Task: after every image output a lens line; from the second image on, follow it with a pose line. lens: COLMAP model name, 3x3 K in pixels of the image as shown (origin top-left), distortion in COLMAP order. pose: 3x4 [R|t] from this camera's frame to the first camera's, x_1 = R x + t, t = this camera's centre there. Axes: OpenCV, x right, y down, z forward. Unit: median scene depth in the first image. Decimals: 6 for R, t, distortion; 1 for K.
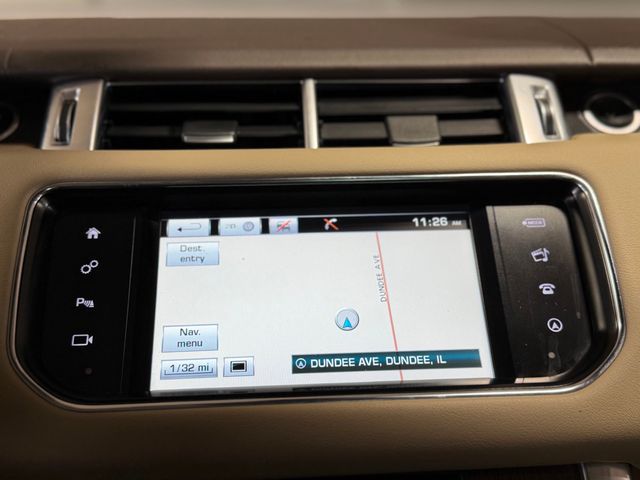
lens RADIAL K [[720.1, 0, 320.0], [0, 720.1, 240.0], [0, 0, 1]] dist [-0.000222, -0.044533]
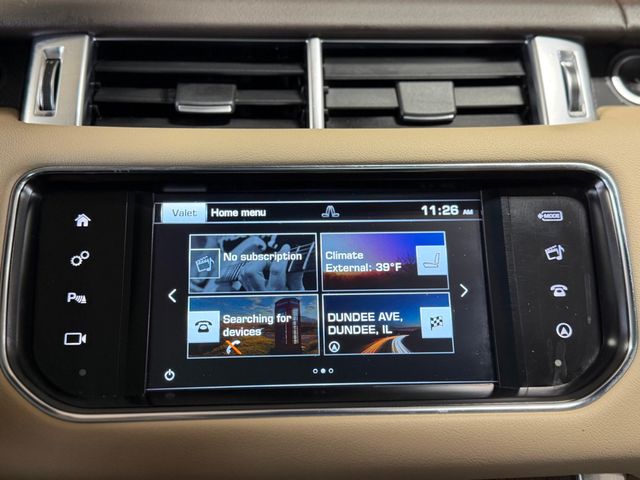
lens RADIAL K [[720.1, 0, 320.0], [0, 720.1, 240.0], [0, 0, 1]] dist [-0.000222, -0.044533]
pose [[0.999756, 0.022083, -0.000237, -0.002961], [-0.021660, 0.982606, 0.184433, -0.147412], [0.004306, -0.184383, 0.982845, 0.061523]]
